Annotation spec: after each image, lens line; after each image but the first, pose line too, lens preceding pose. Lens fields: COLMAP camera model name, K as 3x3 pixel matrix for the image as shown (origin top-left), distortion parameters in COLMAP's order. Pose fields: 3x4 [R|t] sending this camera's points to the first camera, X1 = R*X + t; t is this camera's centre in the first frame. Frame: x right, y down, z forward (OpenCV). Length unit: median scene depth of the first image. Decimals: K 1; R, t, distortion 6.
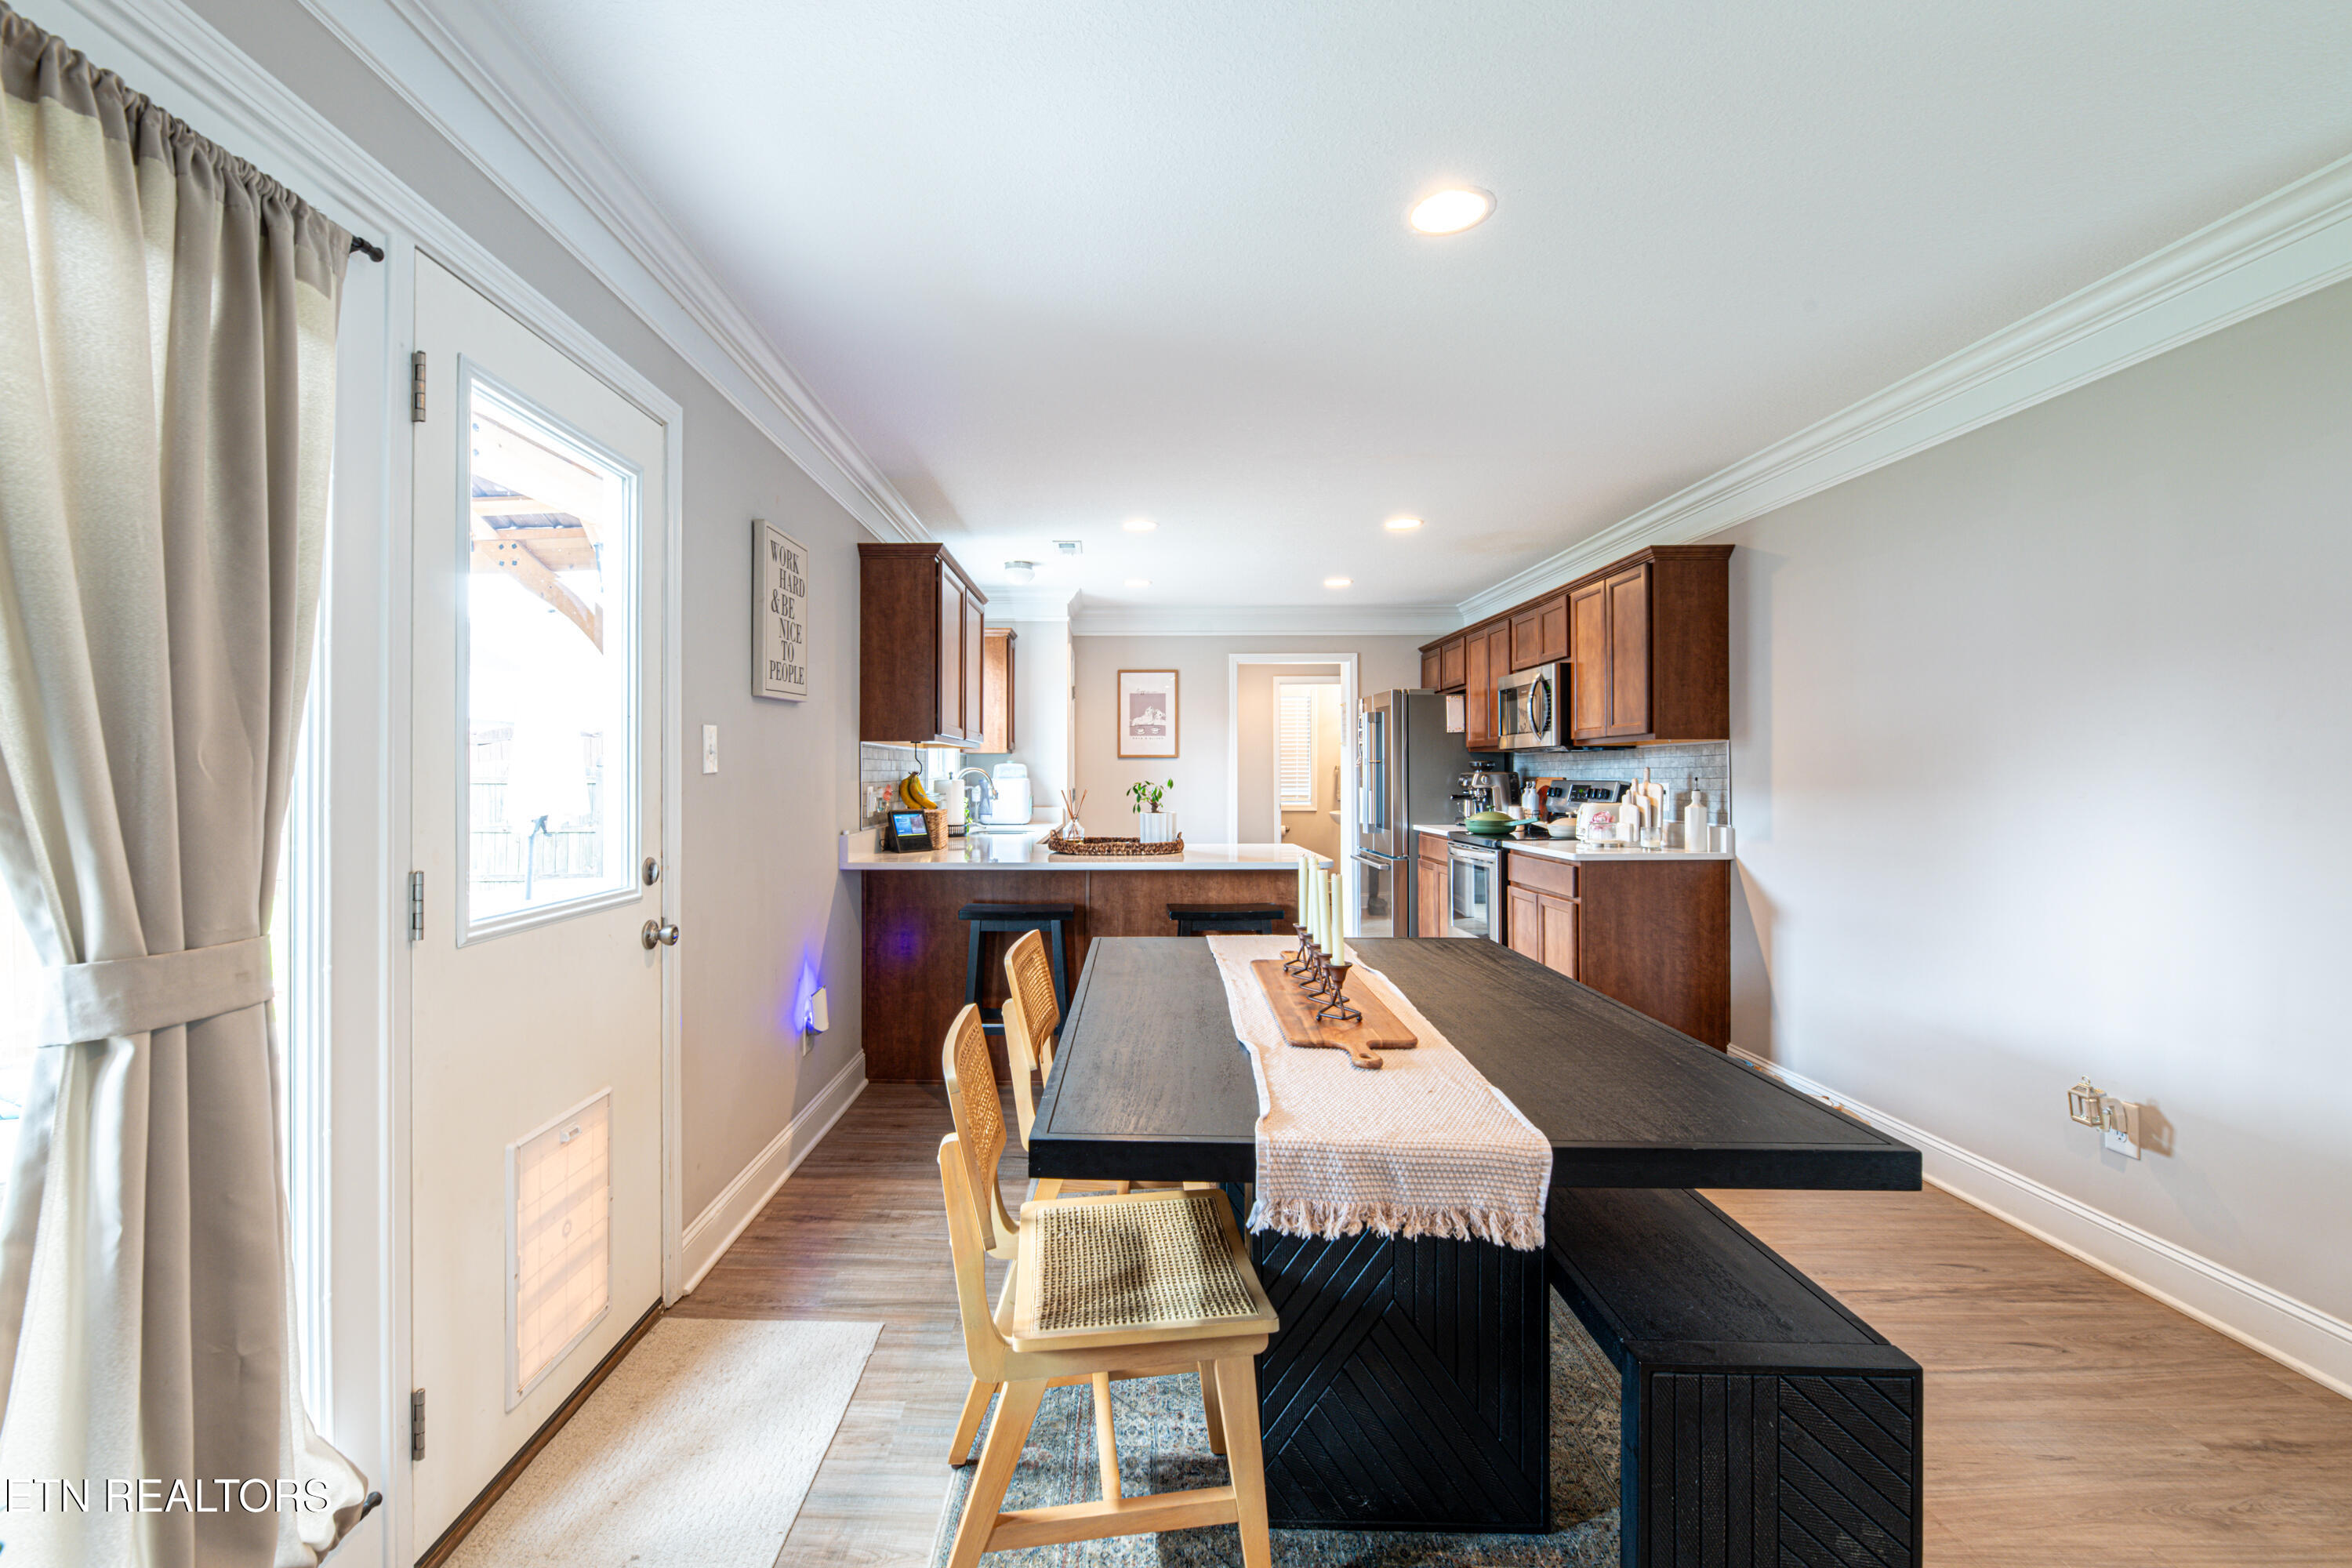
lens RADIAL K [[1027.1, 0, 1166.6], [0, 1027.1, 762.8], [0, 0, 1]] dist [-0.003884, -0.000907]
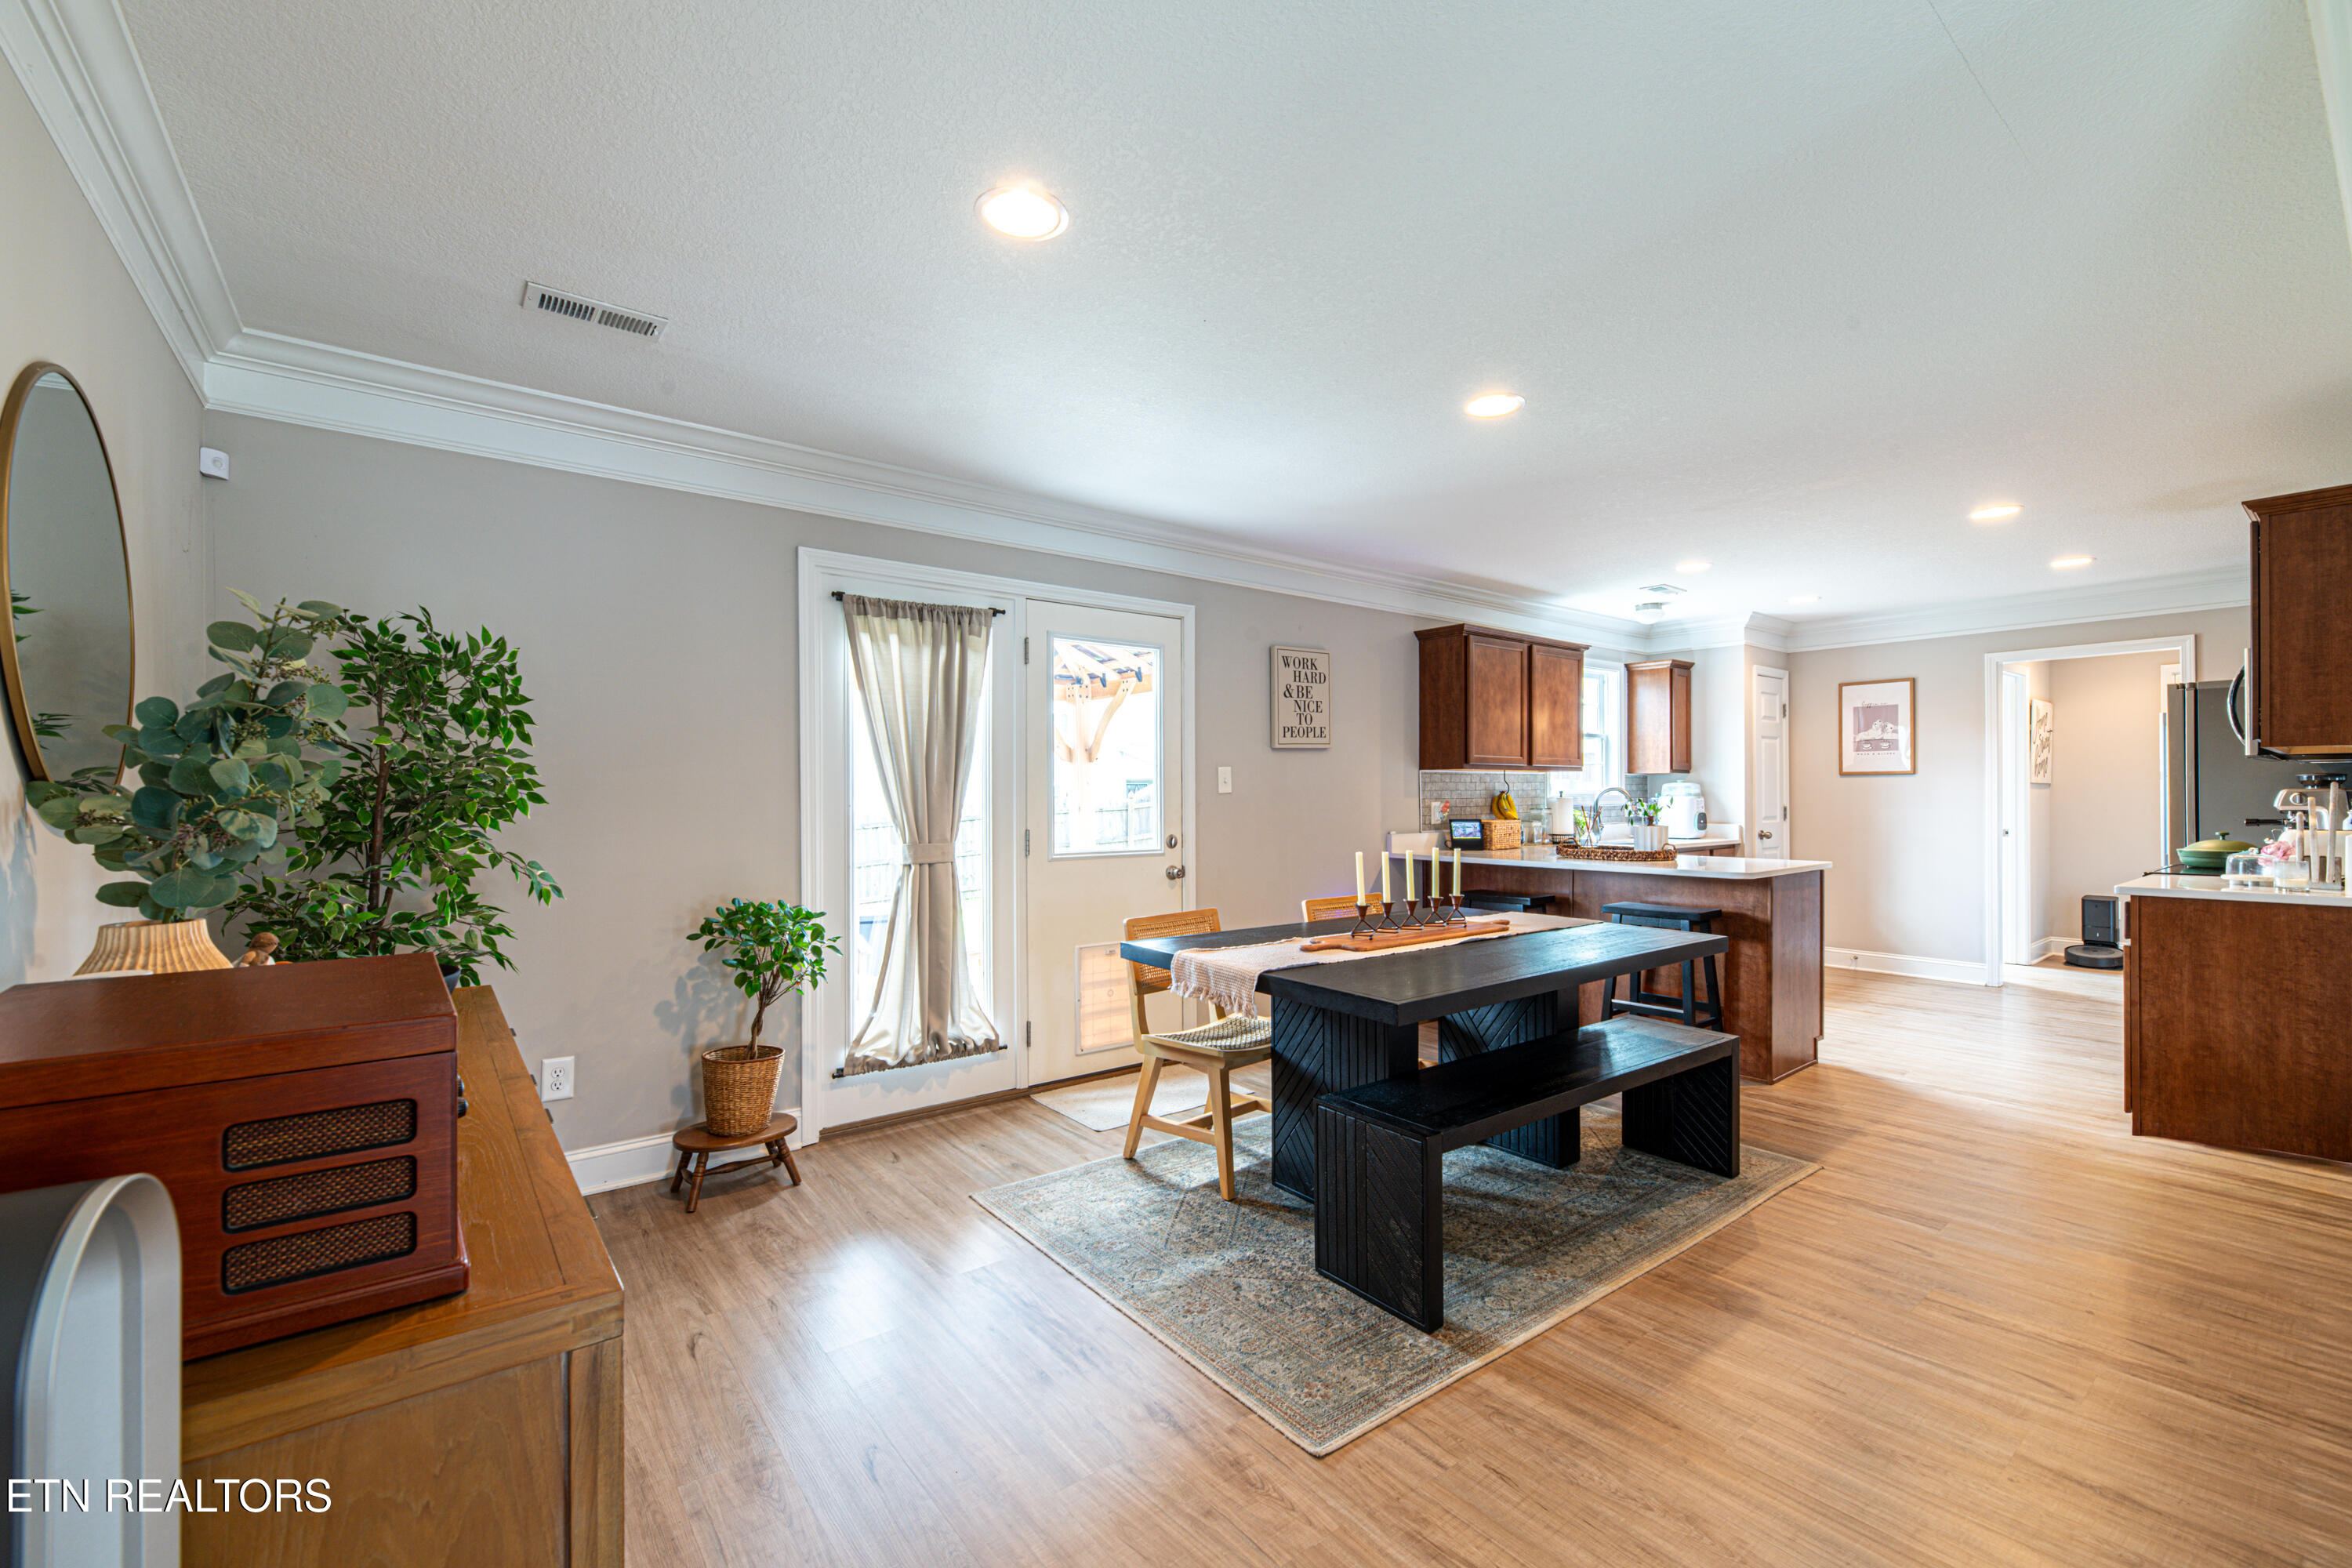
lens RADIAL K [[985.0, 0, 1176.0], [0, 985.0, 784.0], [0, 0, 1]] dist [-0.000727, -0.000237]
pose [[0.625043, -0.007951, -0.780550, 0.542907], [0.010137, 0.999946, -0.002069, -0.001973], [0.780524, -0.006619, 0.625090, -0.112100]]
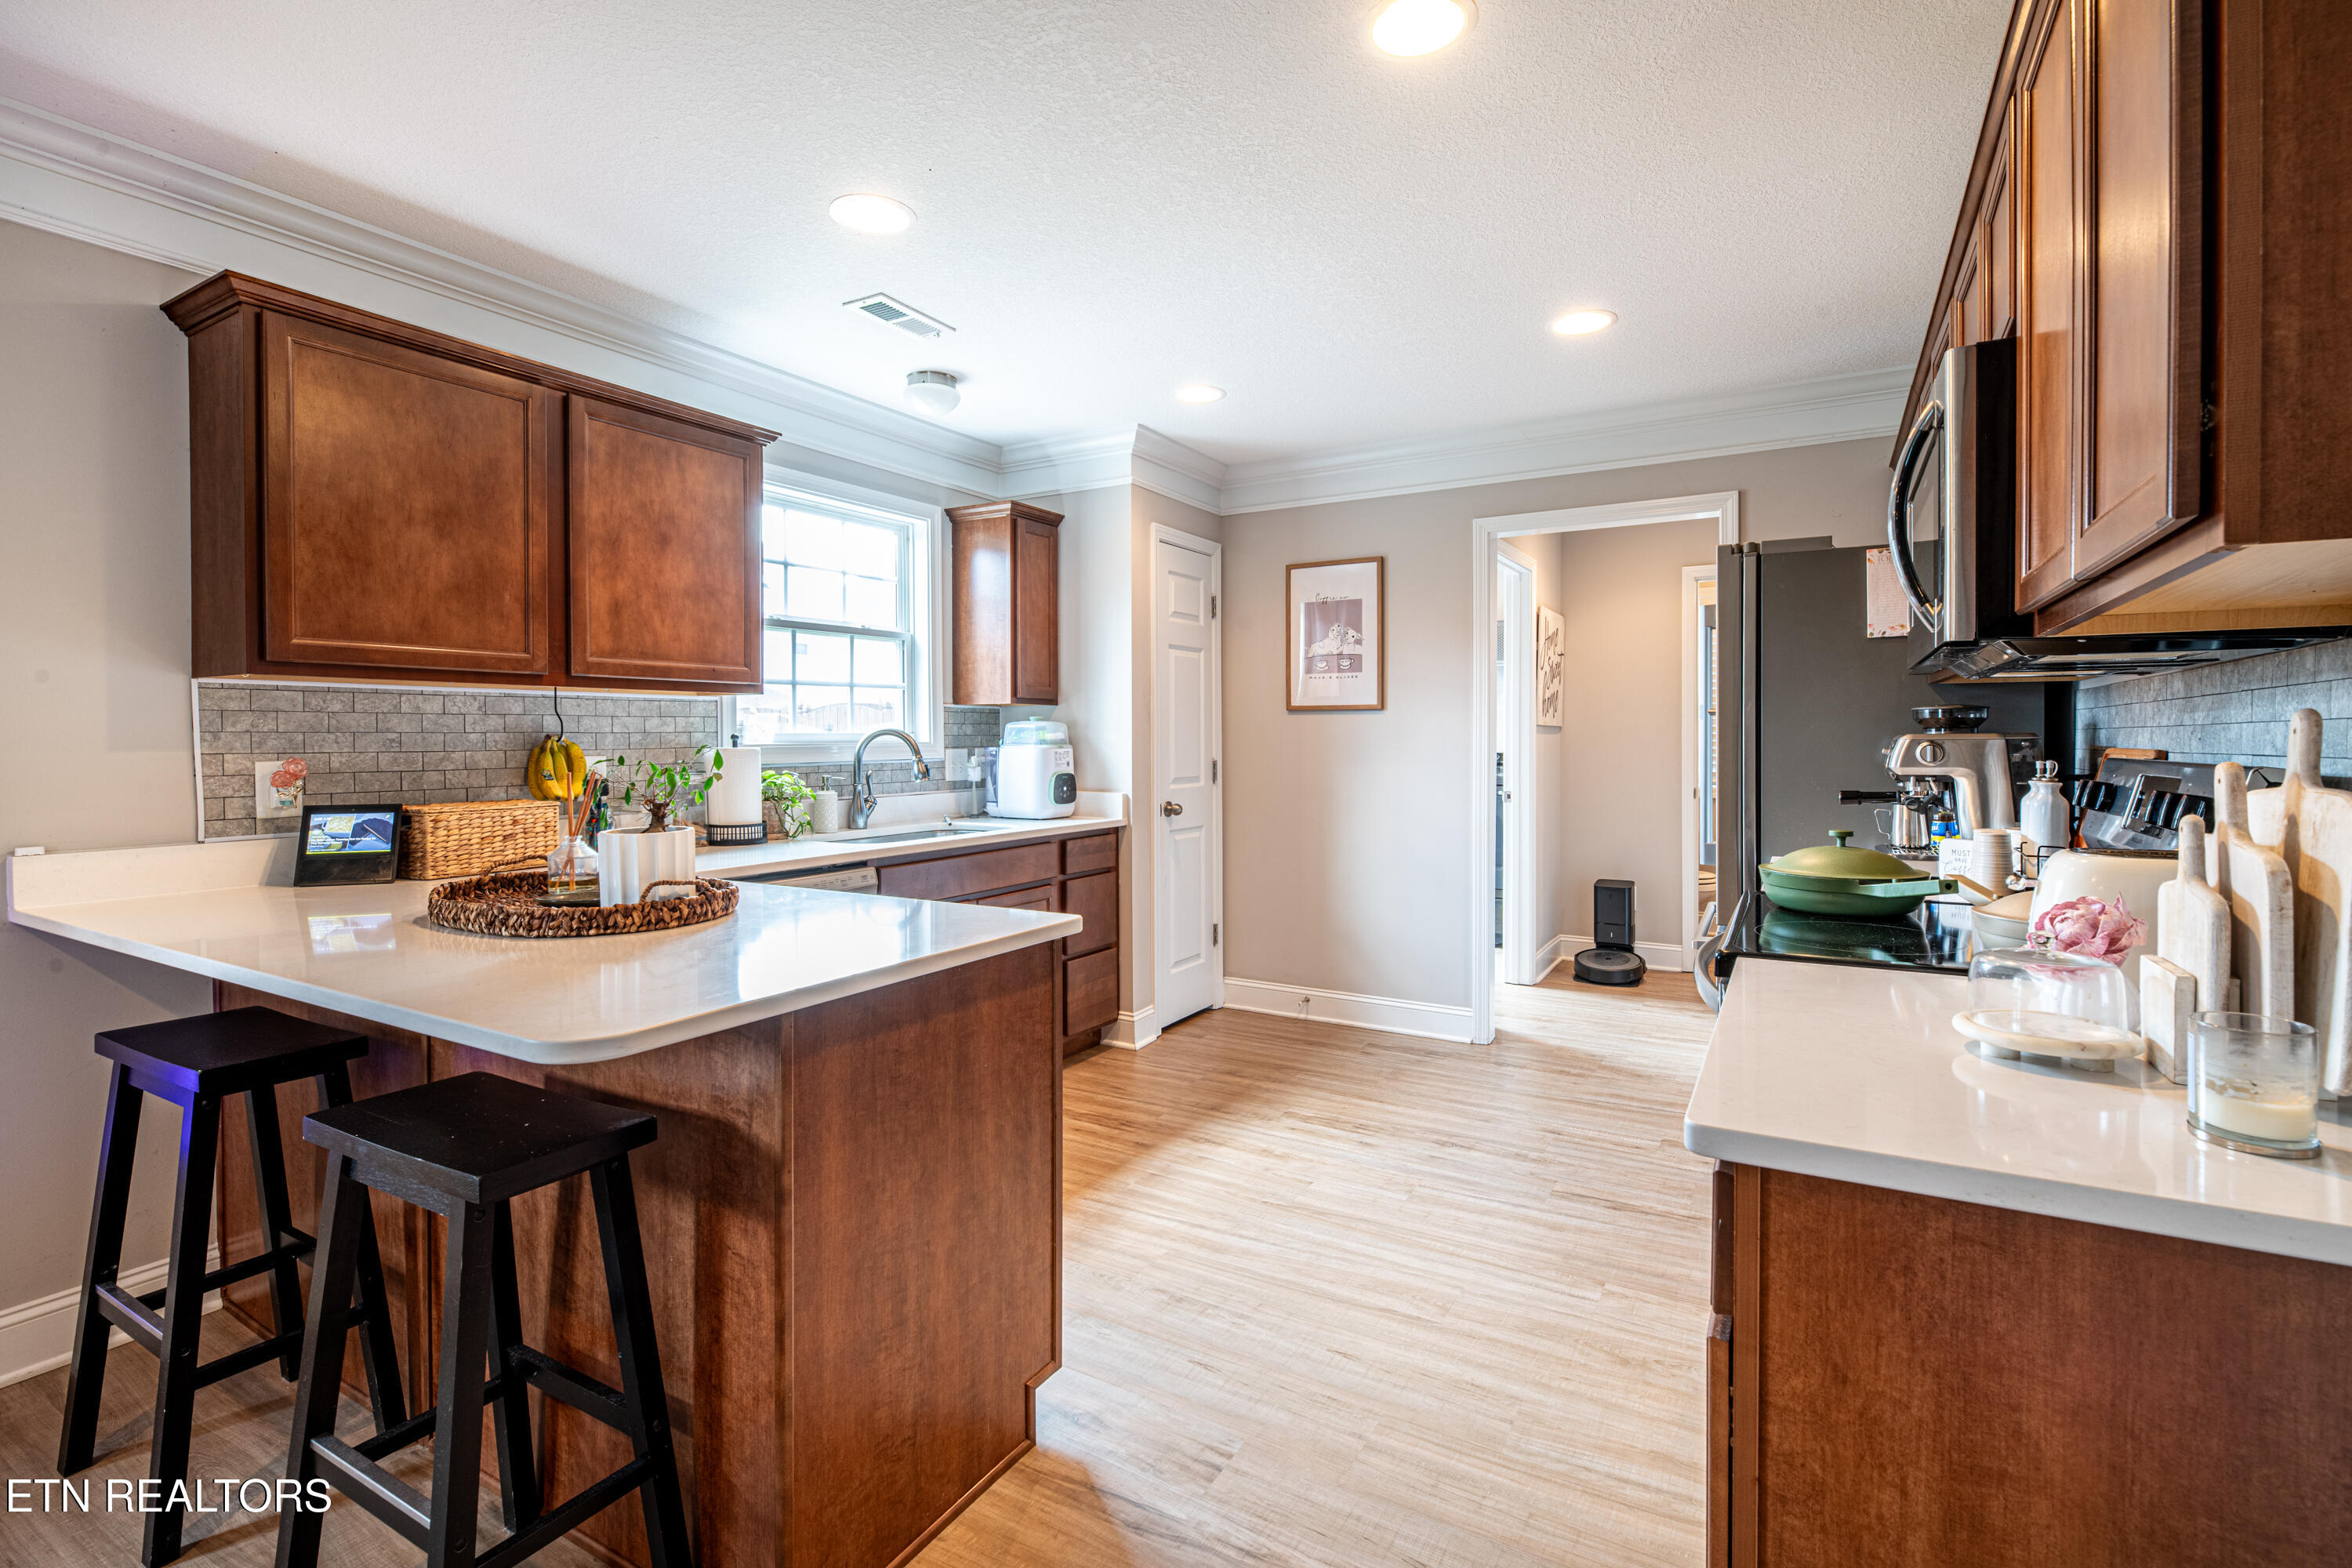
lens RADIAL K [[1136.7, 0, 1119.0], [0, 1136.7, 737.1], [0, 0, 1]] dist [0.000025, -0.000256]
pose [[0.852560, -0.000192, -0.522630, 0.416667], [0.006136, 0.999935, 0.009642, 0.006542], [0.522594, -0.011427, 0.852505, 0.731887]]
